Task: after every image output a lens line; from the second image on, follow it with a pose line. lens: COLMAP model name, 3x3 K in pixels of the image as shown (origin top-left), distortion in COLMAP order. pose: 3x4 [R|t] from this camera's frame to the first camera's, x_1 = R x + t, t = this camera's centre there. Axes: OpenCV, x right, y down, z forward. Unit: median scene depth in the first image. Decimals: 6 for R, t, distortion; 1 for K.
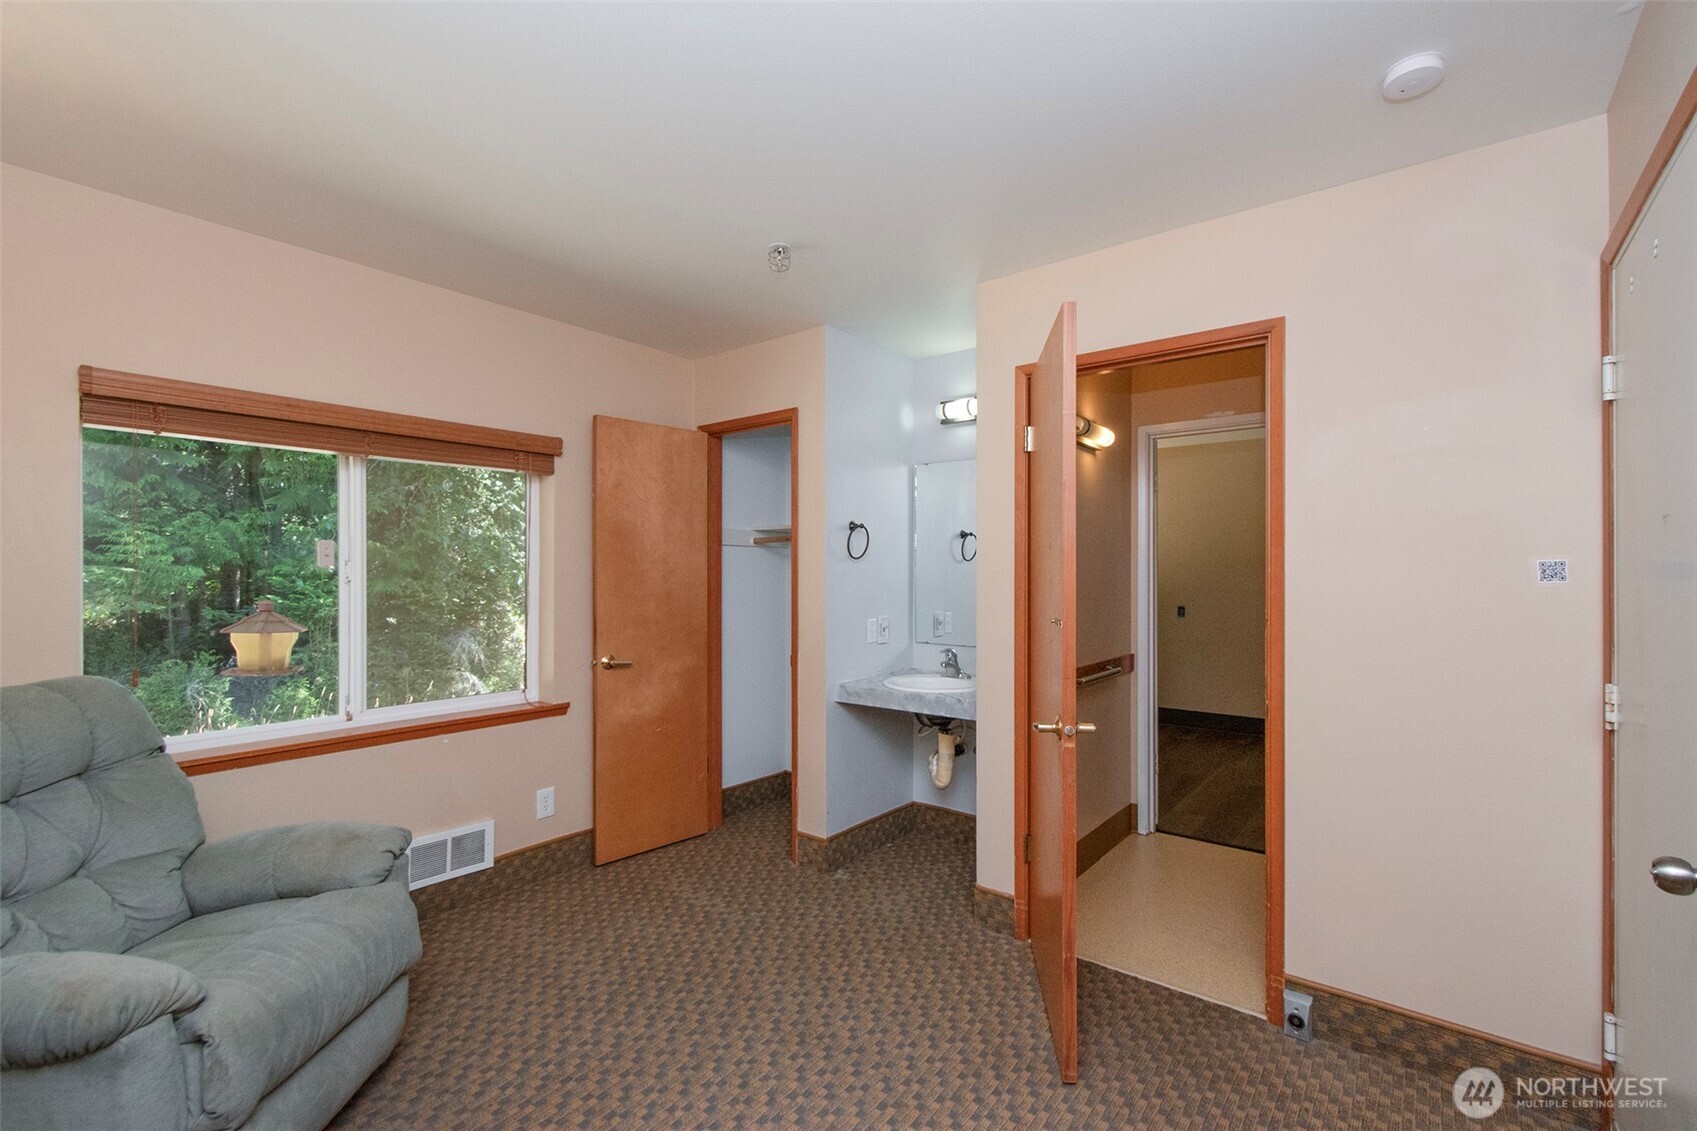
lens RADIAL K [[736.9, 0, 855.3], [0, 736.9, 568.3], [0, 0, 1]] dist [0.000753, -0.000044]
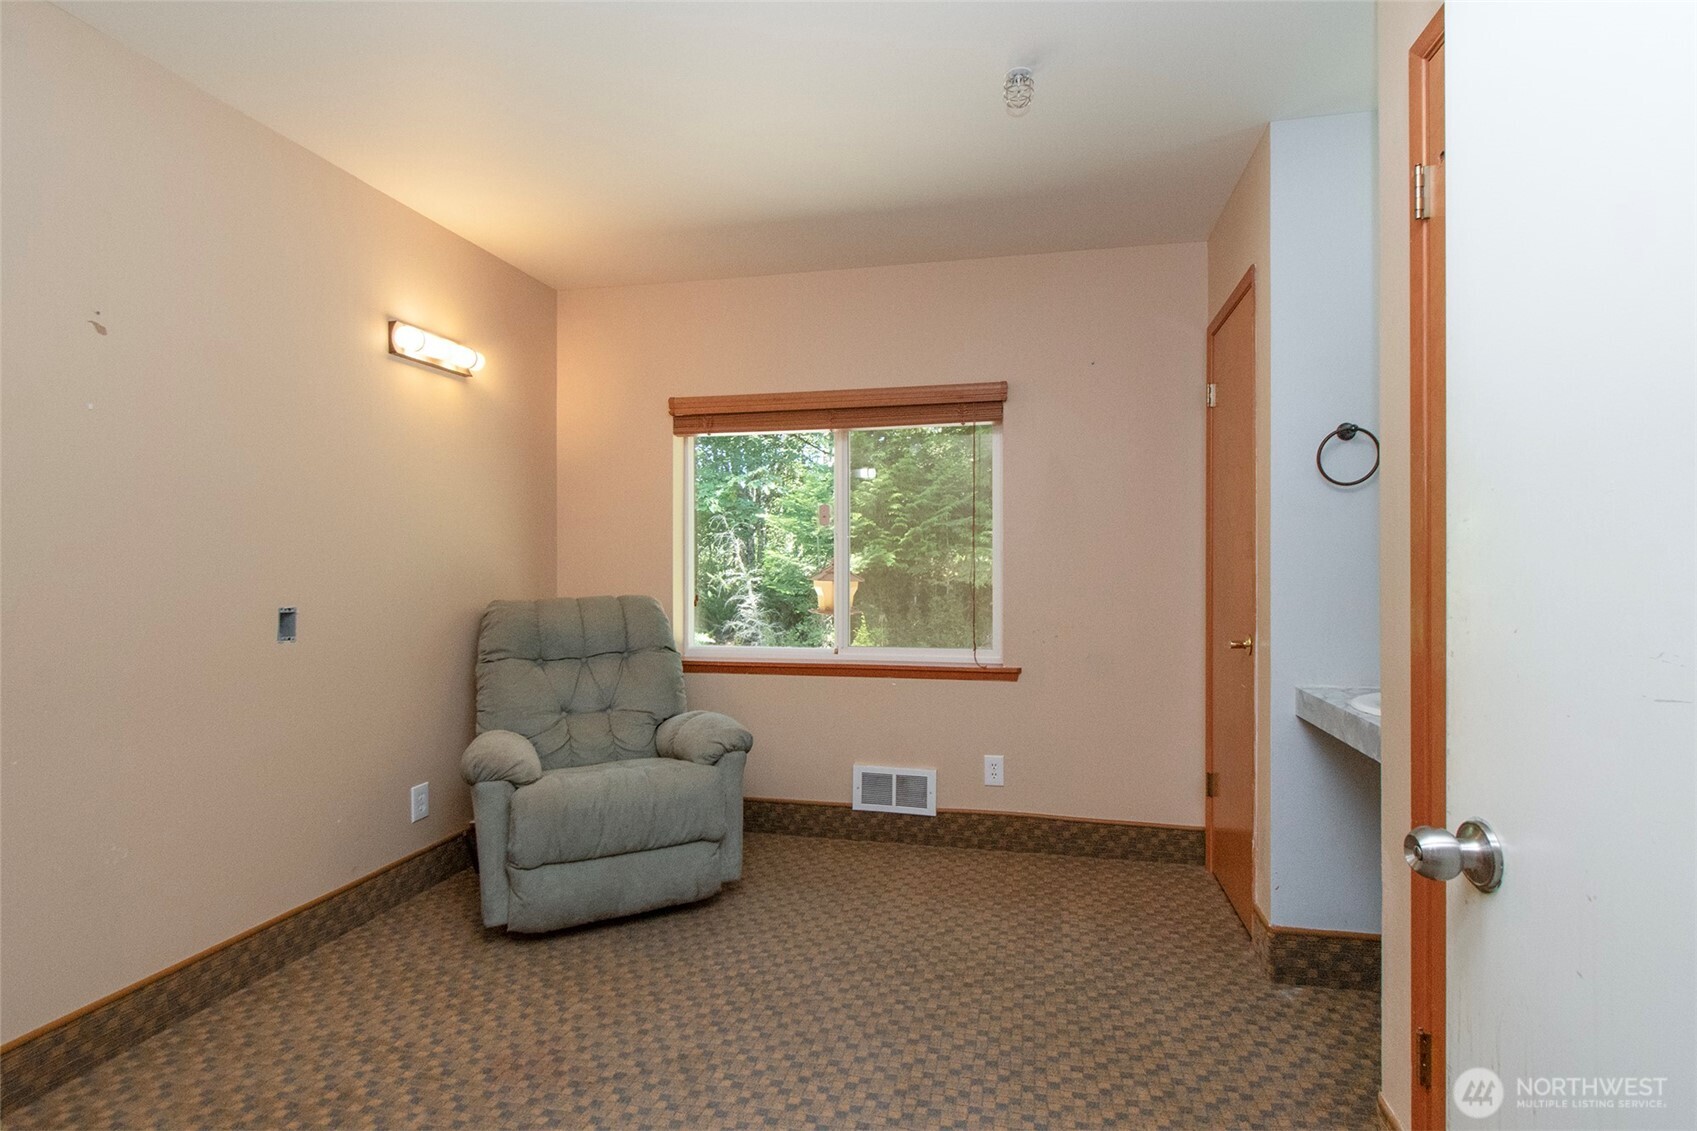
lens RADIAL K [[846.0, 0, 849.0], [0, 846.0, 548.2], [0, 0, 1]] dist [-0.026921, -0.000776]
pose [[0.442759, -0.002197, -0.896638, 0.474454], [0.010437, 0.999942, 0.002703, 0.028318], [0.896580, -0.010555, 0.442756, 0.360301]]
